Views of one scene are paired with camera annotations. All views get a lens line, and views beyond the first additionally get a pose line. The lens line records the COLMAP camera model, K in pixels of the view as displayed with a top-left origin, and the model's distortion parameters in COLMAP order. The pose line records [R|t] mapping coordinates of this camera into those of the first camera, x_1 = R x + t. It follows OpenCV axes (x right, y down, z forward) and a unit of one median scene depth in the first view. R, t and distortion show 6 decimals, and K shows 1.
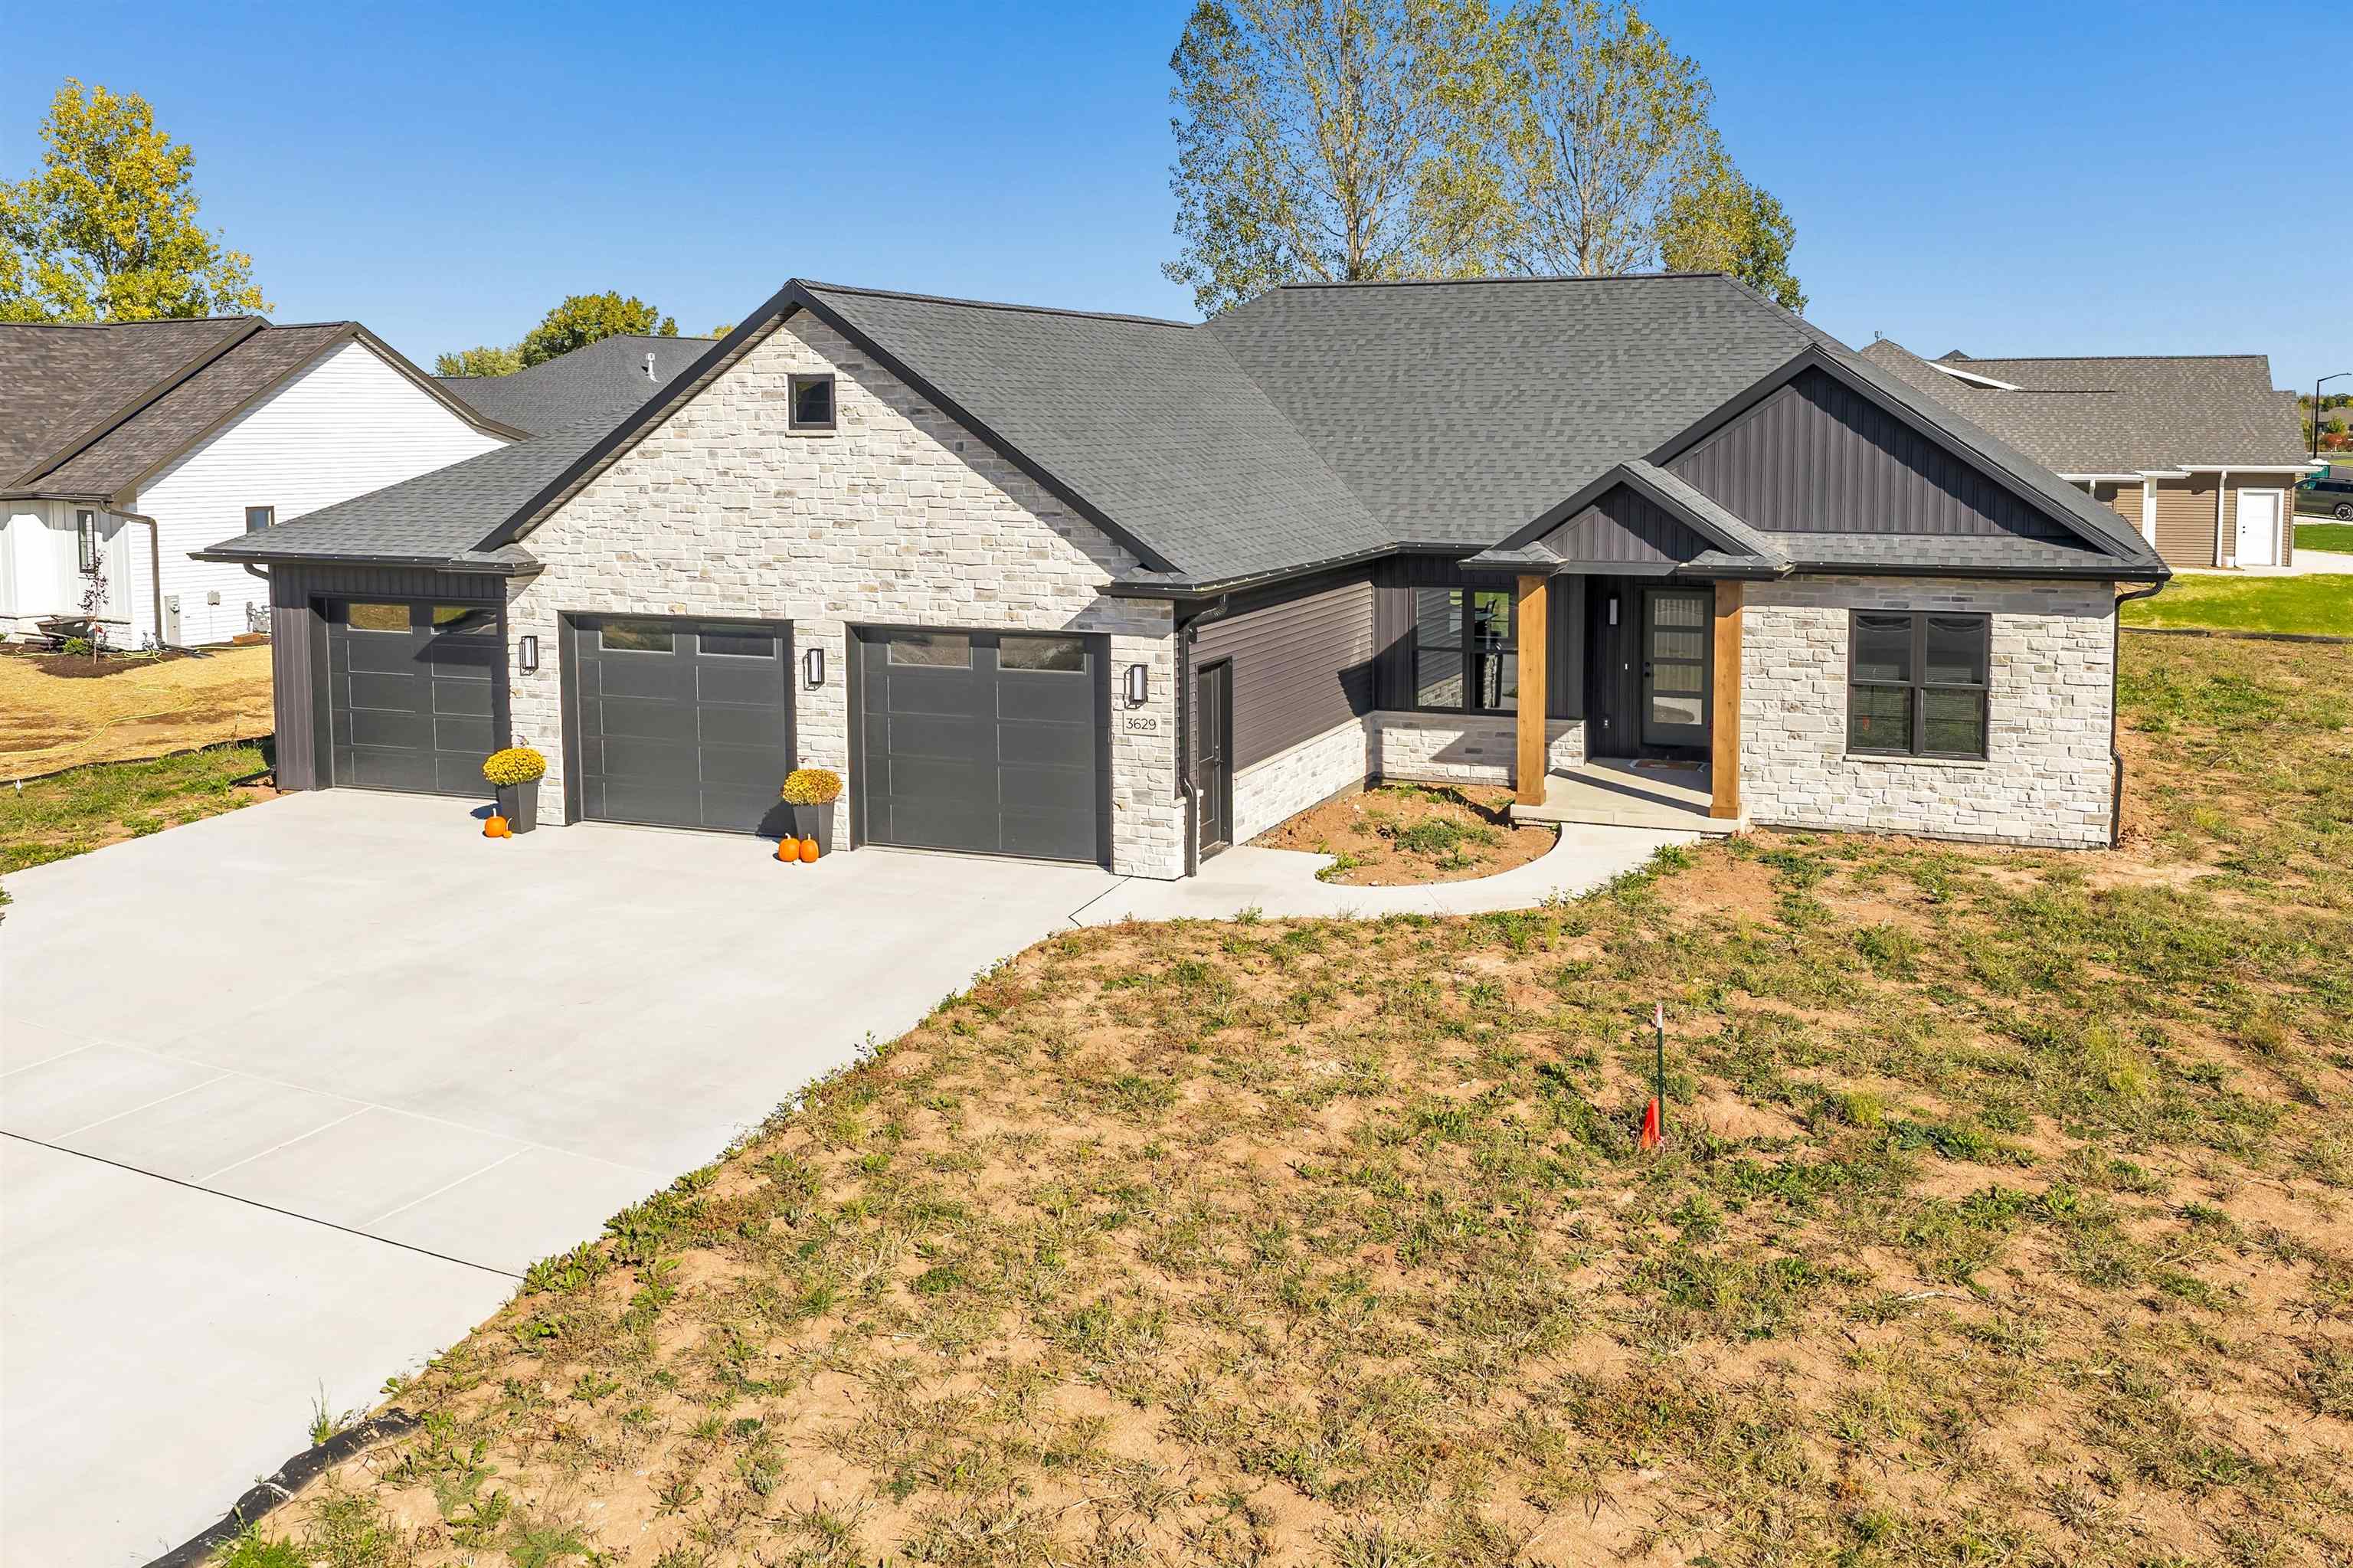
lens RADIAL K [[1924.3, 0, 1196.2], [0, 1924.3, 650.1], [0, 0, 1]] dist [0.021050, -0.030983]
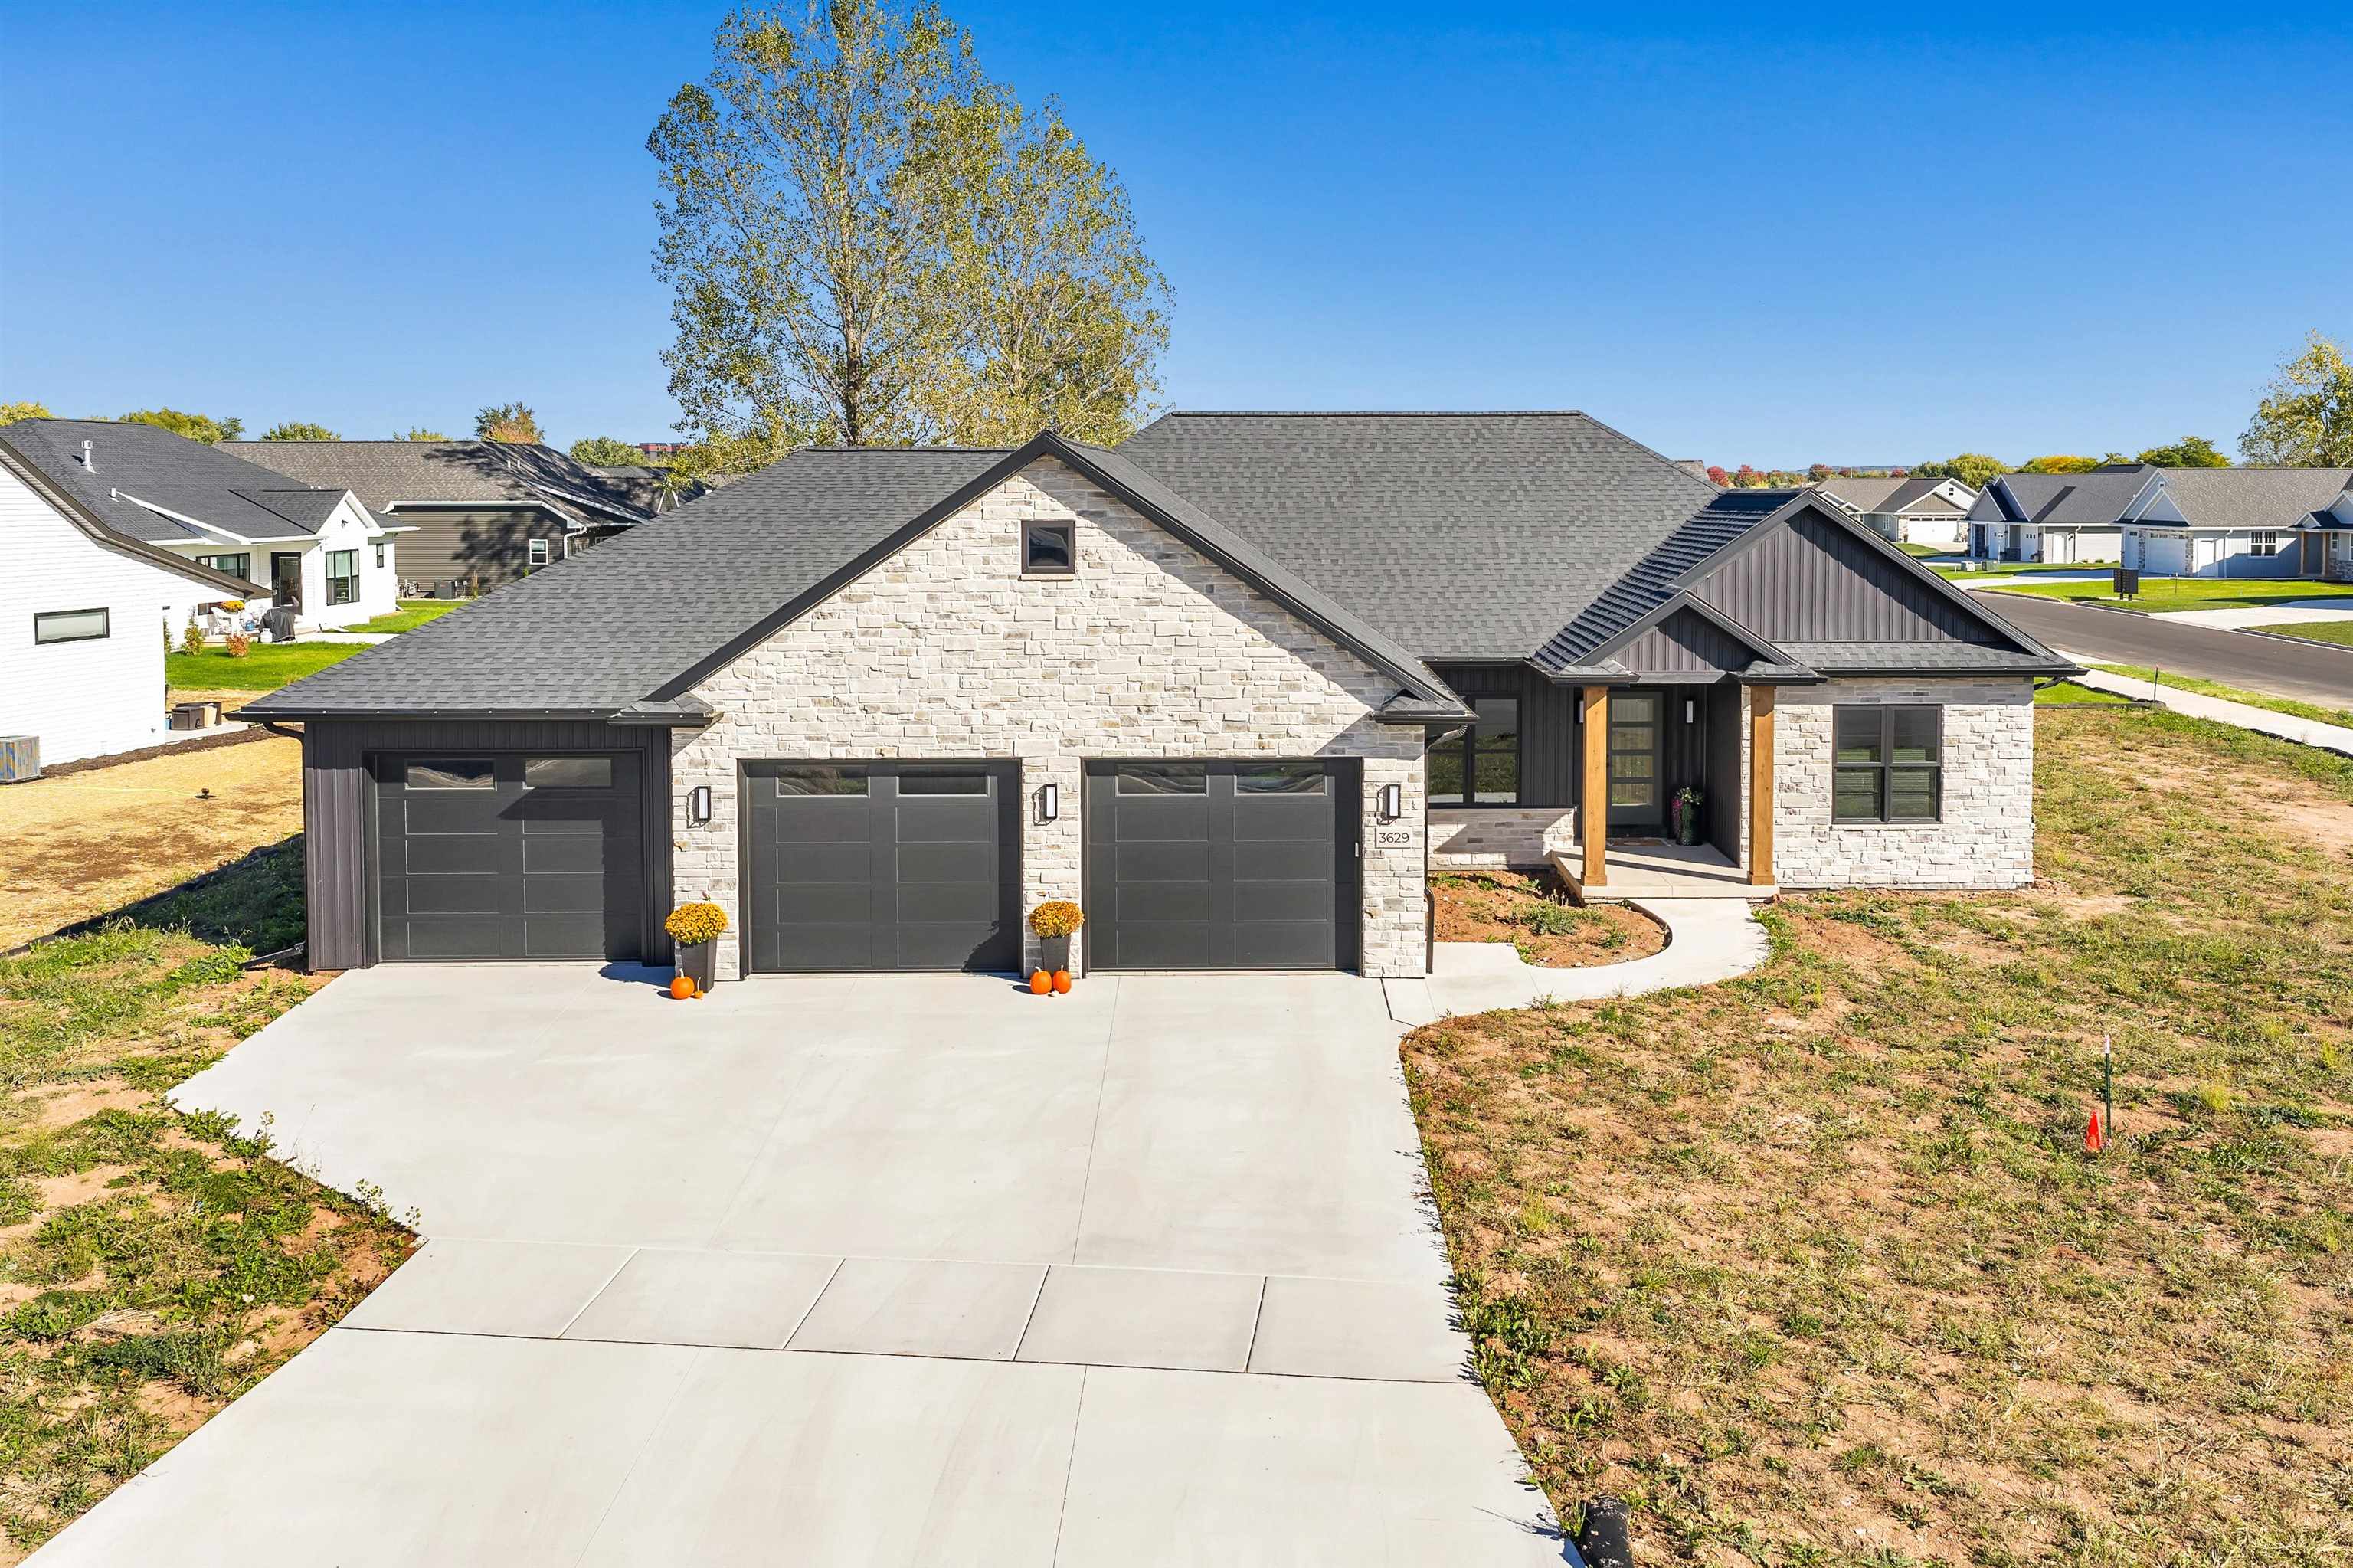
lens RADIAL K [[1924.3, 0, 1248.2], [0, 1924.3, 646.8], [0, 0, 1]] dist [0.021050, -0.030983]
pose [[0.932160, -0.028825, 0.360897, -0.459461], [0.043988, 0.998458, -0.033871, -0.034200], [-0.359364, 0.047448, 0.931990, -0.001389]]
